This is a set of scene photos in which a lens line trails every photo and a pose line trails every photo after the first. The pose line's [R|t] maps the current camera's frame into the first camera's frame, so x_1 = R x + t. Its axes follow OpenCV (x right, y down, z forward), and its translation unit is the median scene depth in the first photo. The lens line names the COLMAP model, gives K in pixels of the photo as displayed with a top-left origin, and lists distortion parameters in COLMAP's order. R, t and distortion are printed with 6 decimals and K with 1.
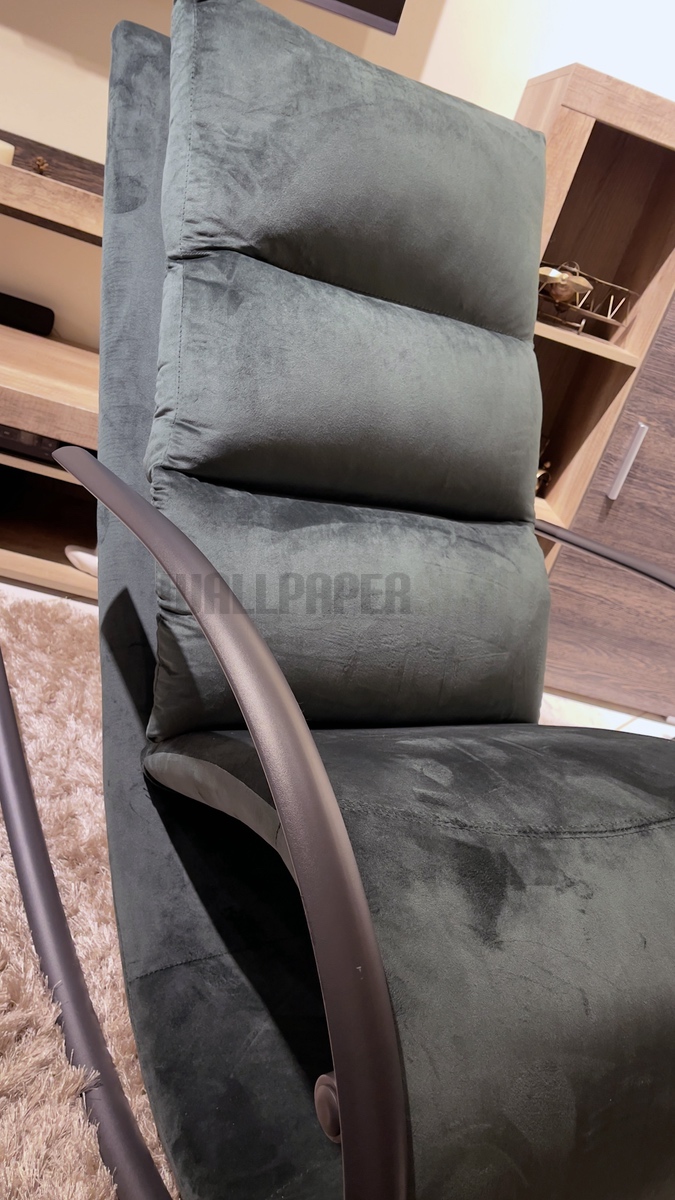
lens RADIAL K [[916.5, 0, 340.1], [0, 916.5, 602.4], [0, 0, 1]] dist [0.050025, -0.050410]
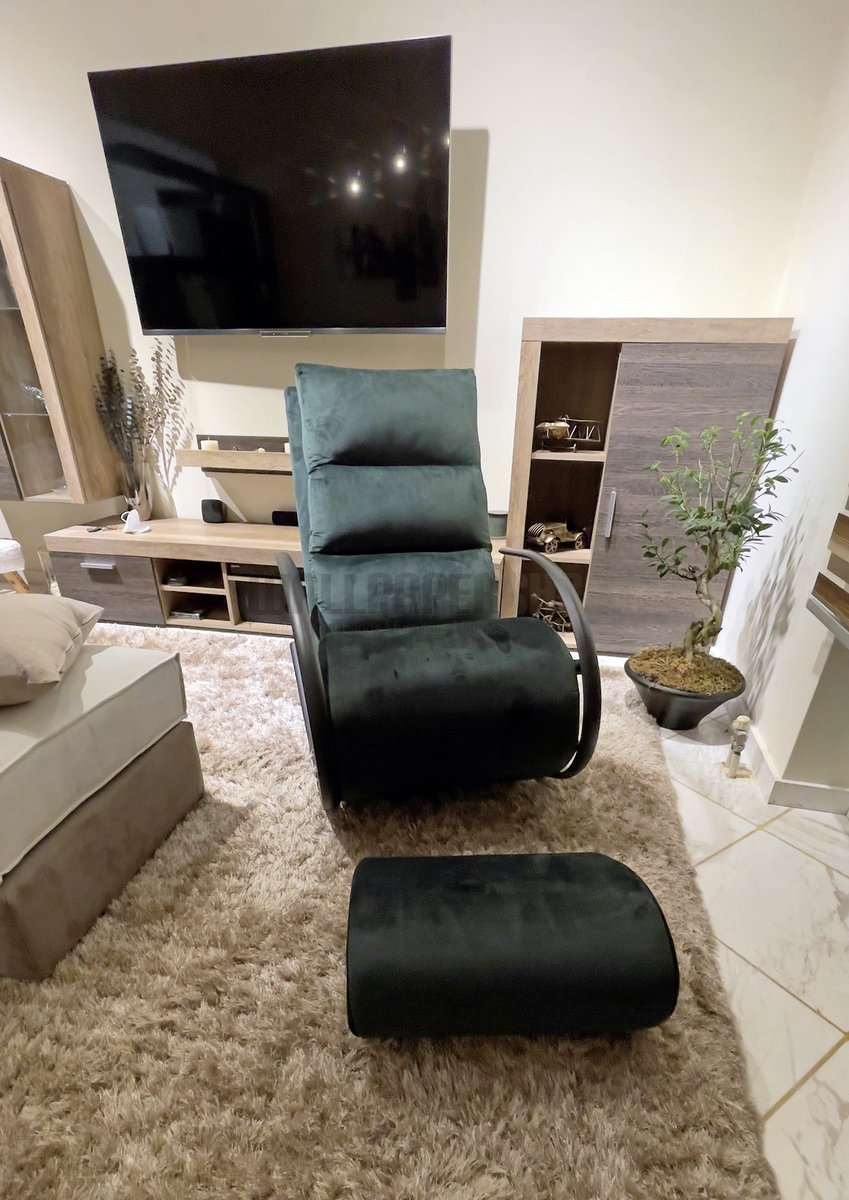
lens RADIAL K [[616.6, 0, 422.6], [0, 616.6, 748.6], [0, 0, 1]] dist [-0.005627, -0.009008]
pose [[0.921537, -0.119832, -0.369337, 0.690316], [0.144637, 0.988672, 0.040109, 0.388400], [0.360346, -0.090381, 0.928430, -0.598938]]
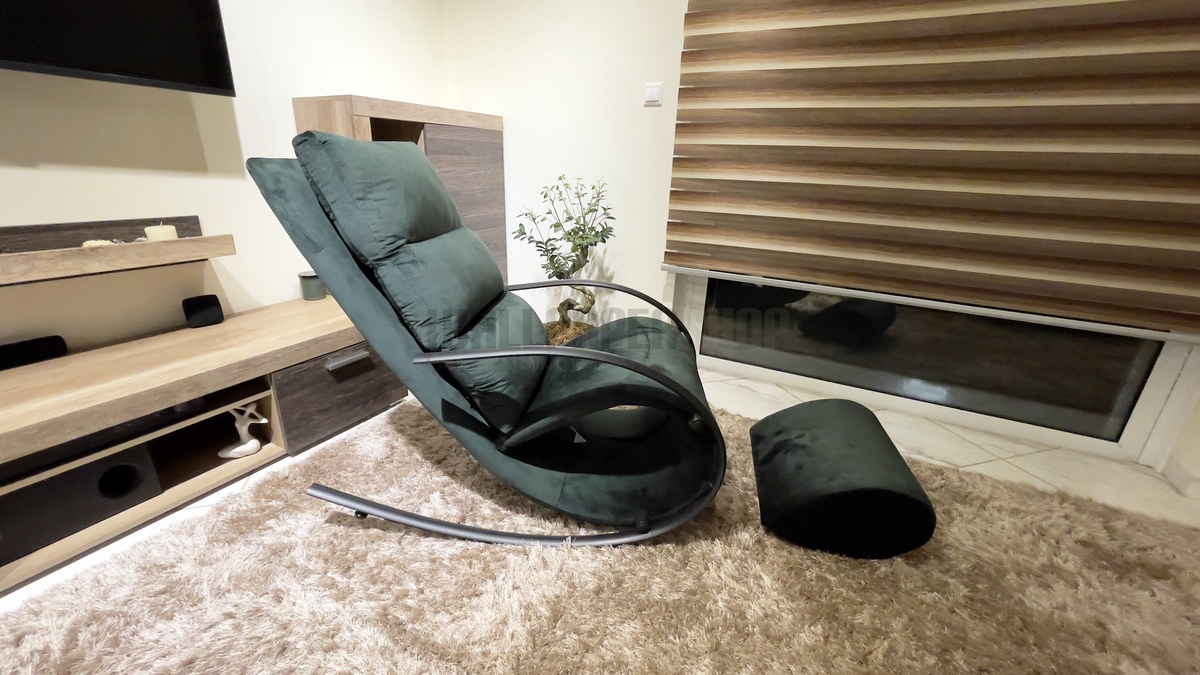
lens RADIAL K [[488.9, 0, 598.0], [0, 488.9, 338.3], [0, 0, 1]] dist [-0.008955, 0.001655]
pose [[0.508083, -0.544216, 0.667593, -0.790327], [0.463403, 0.826071, 0.320725, -0.358588], [-0.726023, 0.146410, 0.671904, -0.093872]]
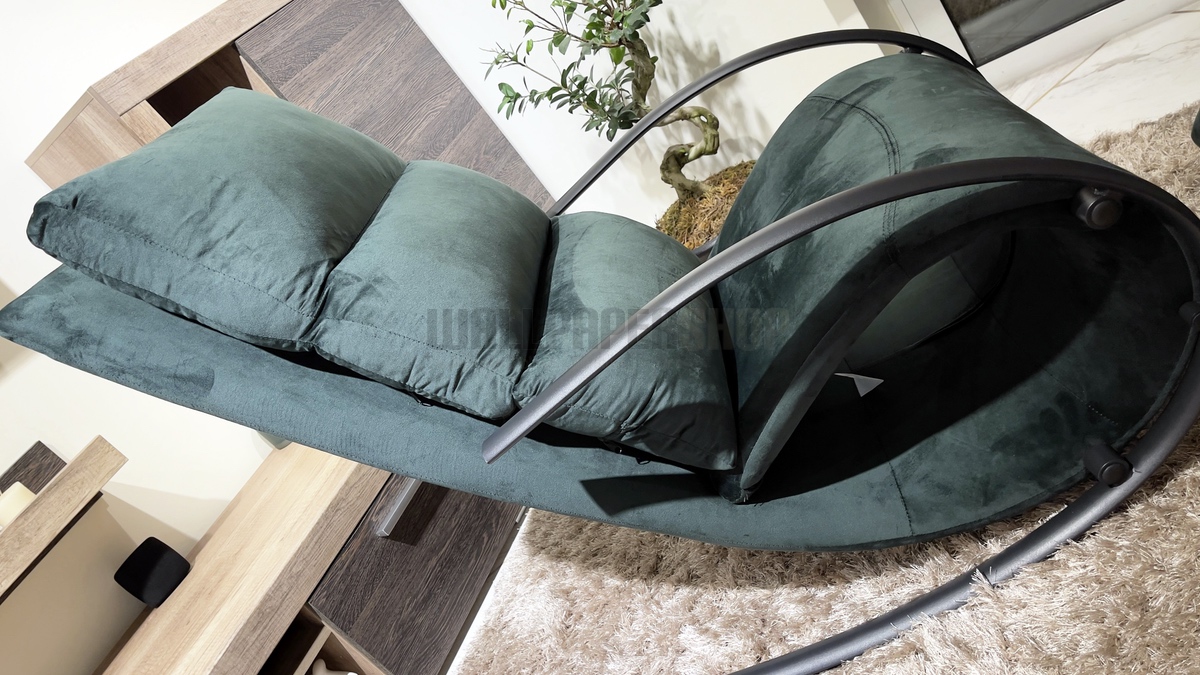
lens RADIAL K [[916.5, 0, 602.2], [0, 916.5, 331.4], [0, 0, 1]] dist [0.050025, -0.050410]
pose [[0.188605, -0.841218, 0.506735, -0.659401], [0.908648, 0.345224, 0.234903, -0.323661], [-0.372542, 0.416140, 0.829482, 0.023166]]
